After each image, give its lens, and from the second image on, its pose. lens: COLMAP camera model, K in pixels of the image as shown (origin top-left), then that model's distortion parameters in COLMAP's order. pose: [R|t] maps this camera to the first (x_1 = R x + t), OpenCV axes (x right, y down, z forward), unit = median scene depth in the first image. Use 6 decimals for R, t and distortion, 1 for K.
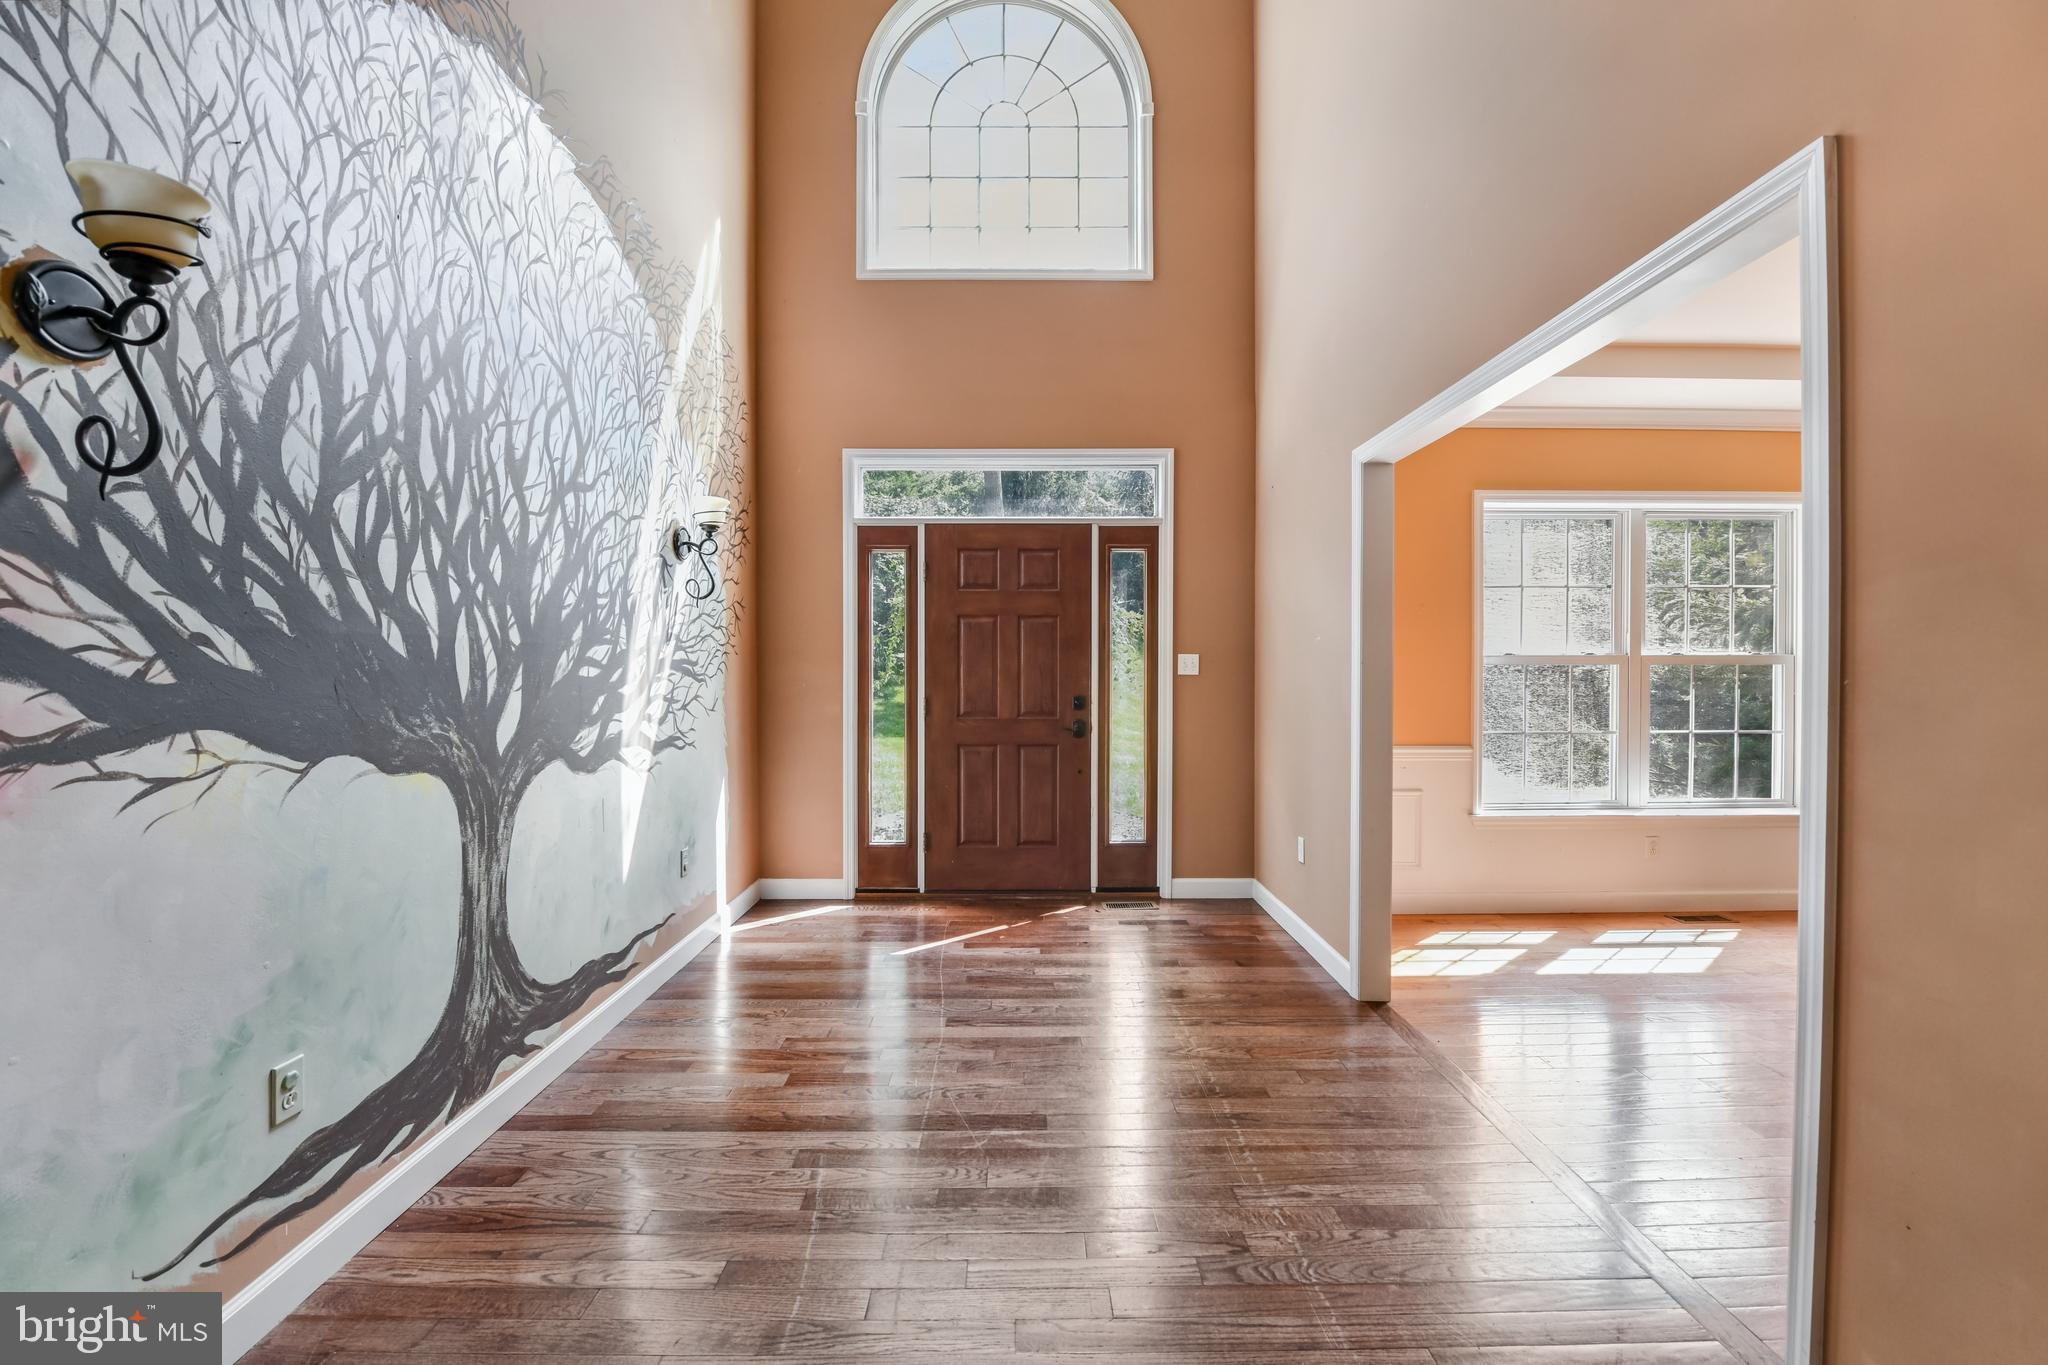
lens RADIAL K [[828.1, 0, 1024.2], [0, 828.1, 681.4], [0, 0, 1]] dist [-0.000003, -0.000019]
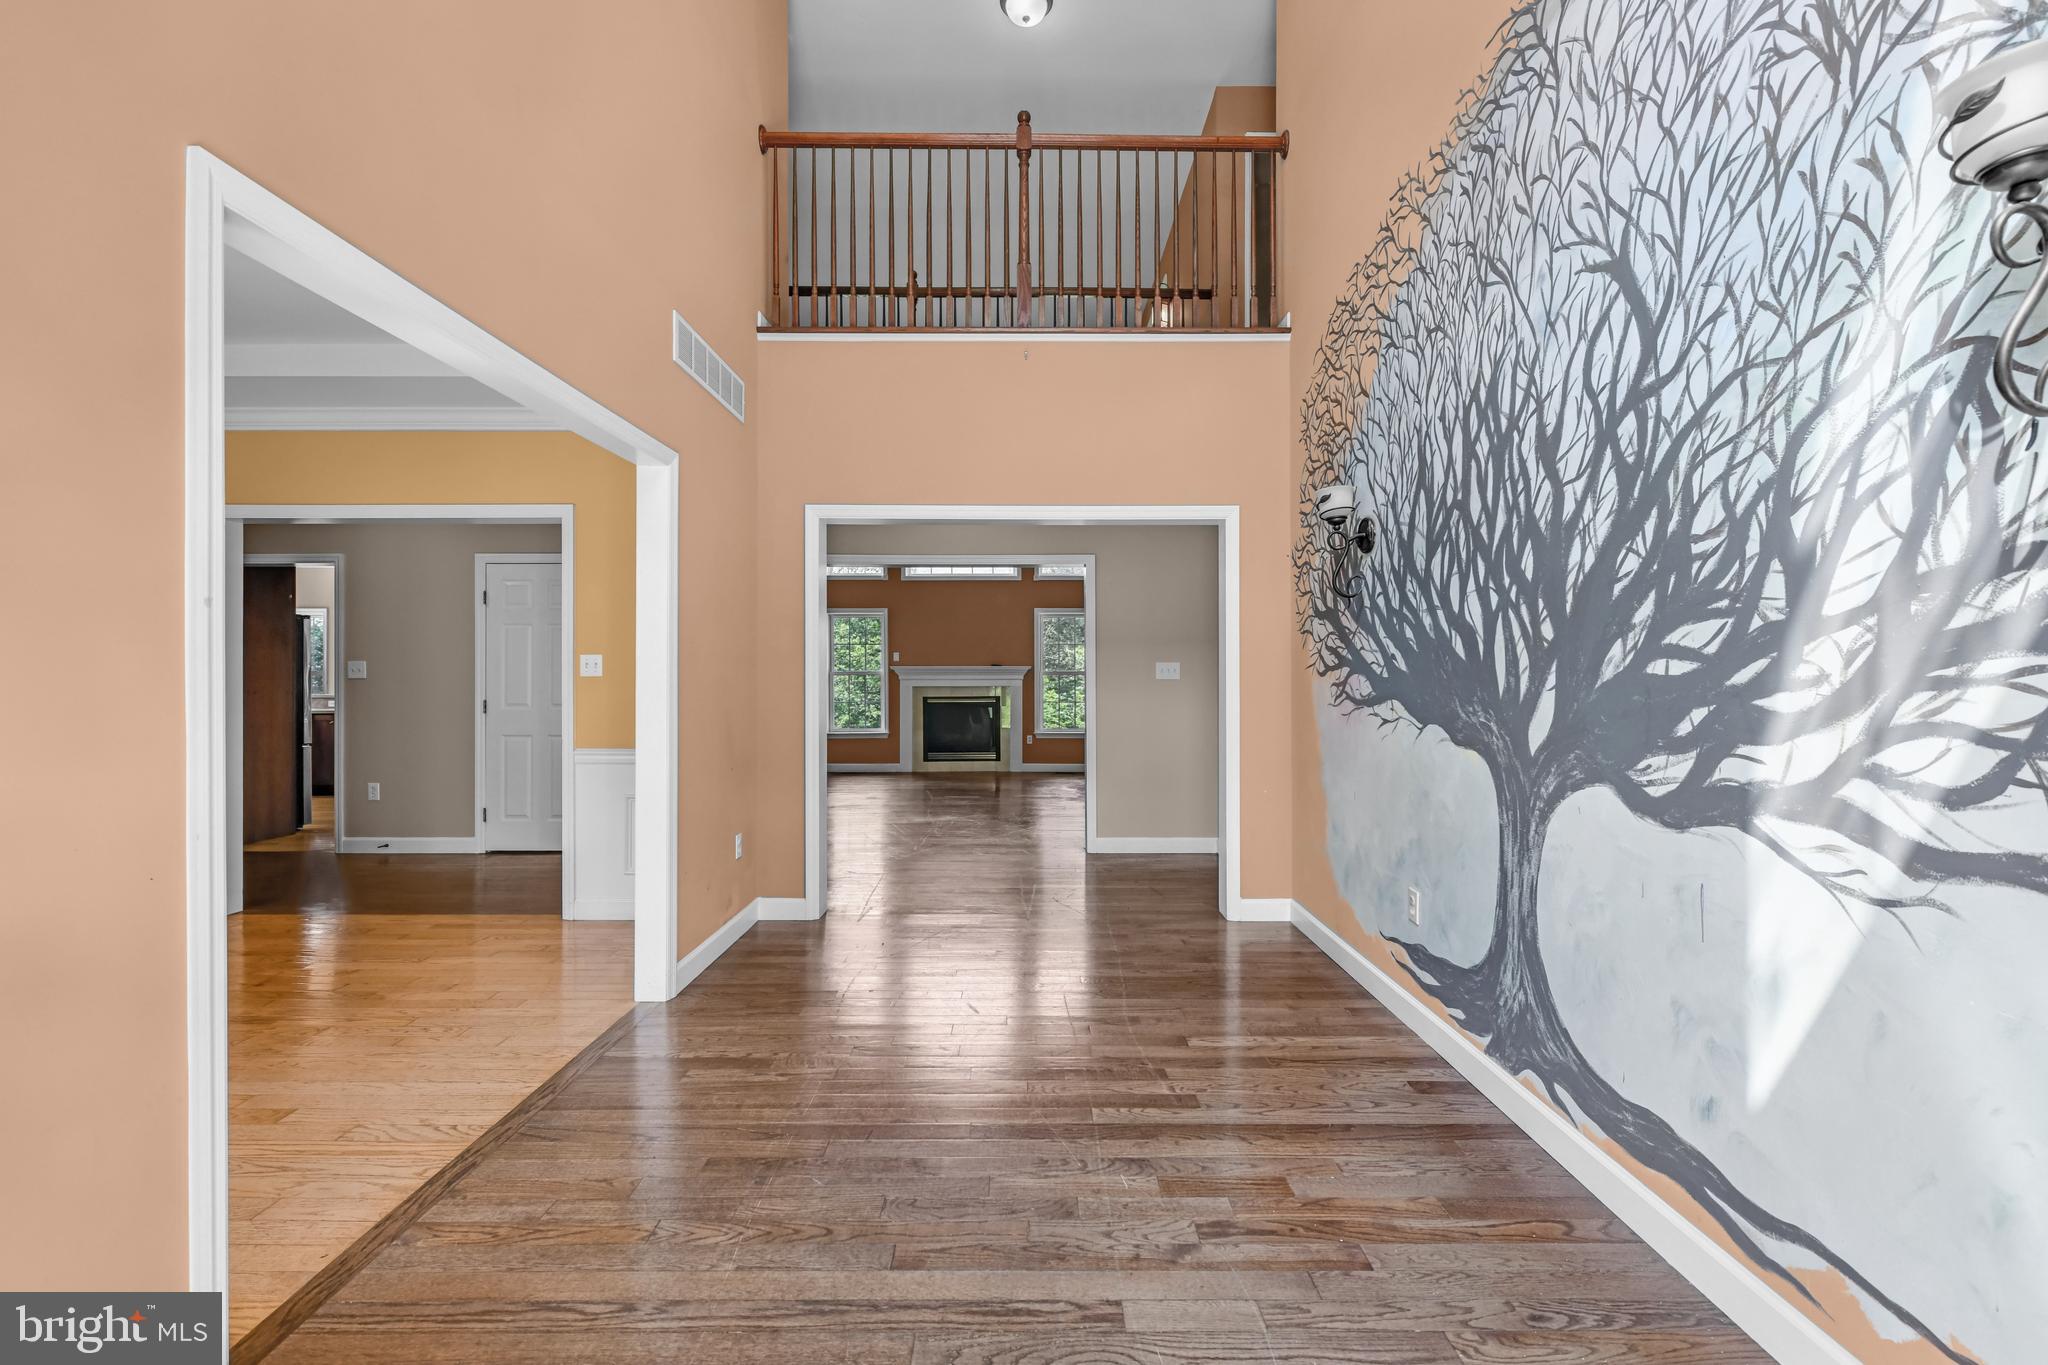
lens RADIAL K [[828.1, 0, 1030.1], [0, 828.1, 679.1], [0, 0, 1]] dist [-0.000003, -0.000019]
pose [[-0.999999, 0.000928, -0.000868, -0.041915], [0.000916, 0.999917, 0.012887, -0.013433], [0.000880, 0.012887, -0.999917, 1.939633]]
